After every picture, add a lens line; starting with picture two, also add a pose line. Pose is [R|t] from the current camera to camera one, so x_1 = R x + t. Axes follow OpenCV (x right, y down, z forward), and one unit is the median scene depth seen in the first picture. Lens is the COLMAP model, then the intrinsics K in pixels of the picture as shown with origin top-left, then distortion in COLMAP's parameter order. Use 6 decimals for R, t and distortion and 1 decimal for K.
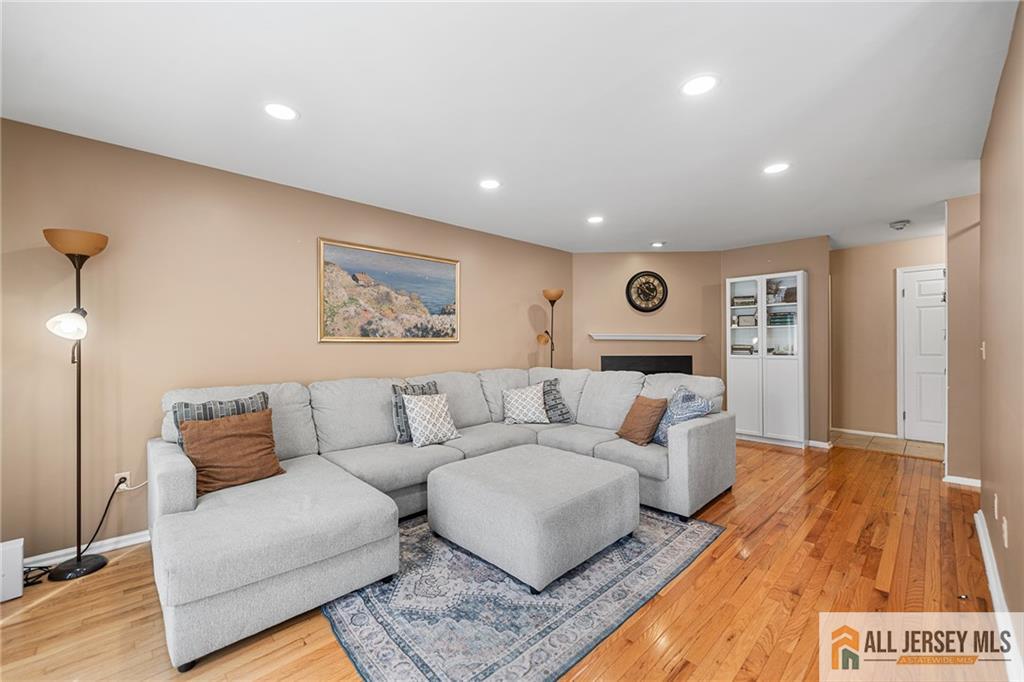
lens RADIAL K [[413.3, 0, 508.4], [0, 413.3, 337.7], [0, 0, 1]] dist [-0.000476, -0.000092]
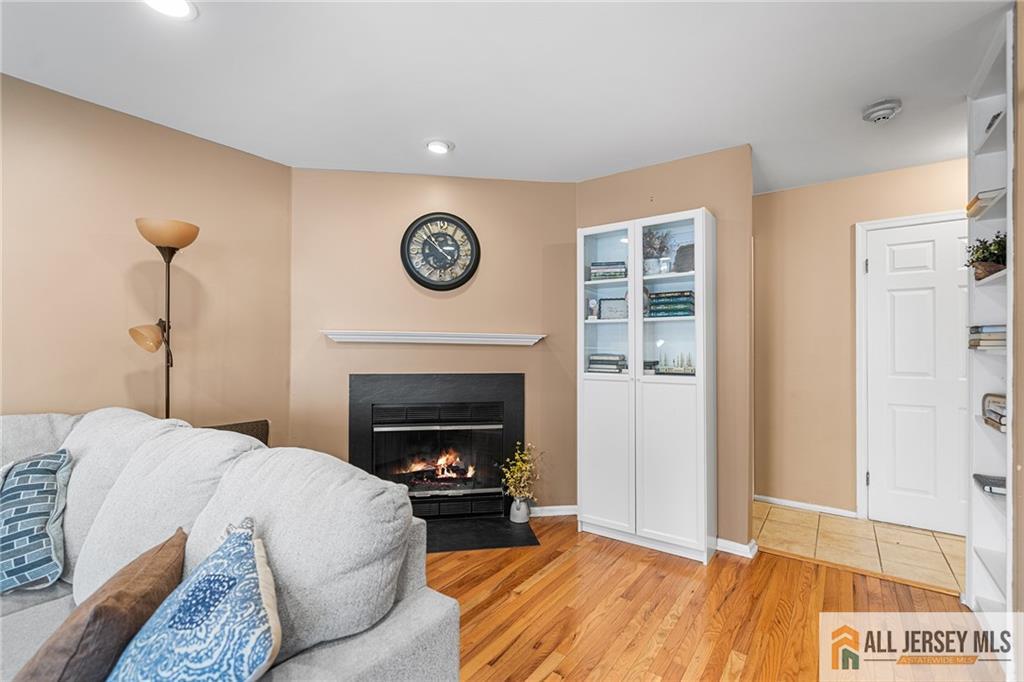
lens RADIAL K [[455.7, 0, 512.1], [0, 455.7, 336.7], [0, 0, 1]] dist [0.000601, -0.000004]
pose [[0.983498, 0.011246, 0.180569, 0.424897], [-0.009029, 0.999874, -0.013093, 0.004074], [-0.180693, 0.011247, 0.983475, 0.554638]]
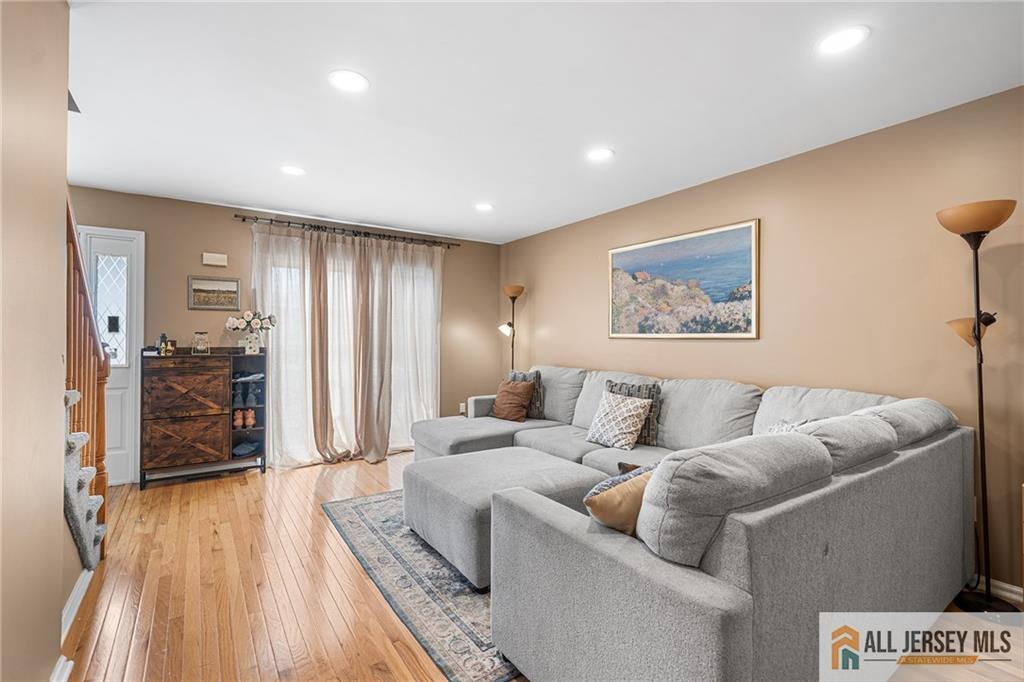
lens RADIAL K [[455.7, 0, 512.1], [0, 455.7, 336.7], [0, 0, 1]] dist [0.000601, -0.000004]
pose [[-0.156553, 0.000751, -0.987669, 0.690622], [0.009259, 0.999957, -0.000707, 0.003865], [0.987626, -0.009256, -0.156553, 0.736071]]
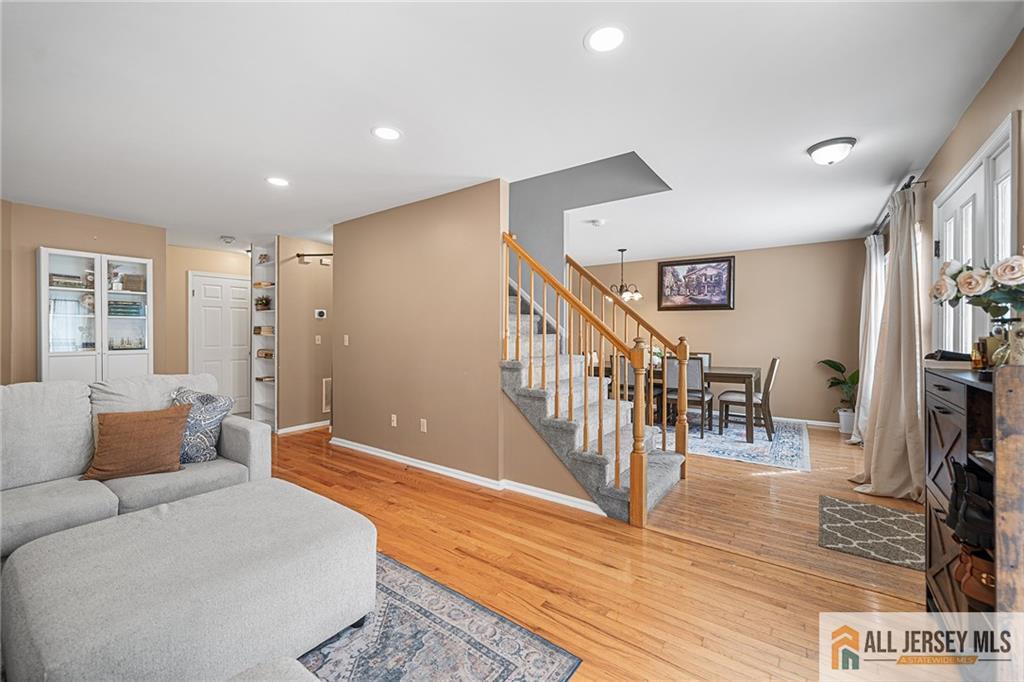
lens RADIAL K [[413.3, 0, 508.4], [0, 413.3, 337.7], [0, 0, 1]] dist [-0.000476, -0.000092]
pose [[-0.180914, -0.000386, 0.983499, -0.399332], [-0.011225, 0.999936, -0.001673, 0.009583], [-0.983435, -0.011343, -0.180907, 0.410003]]
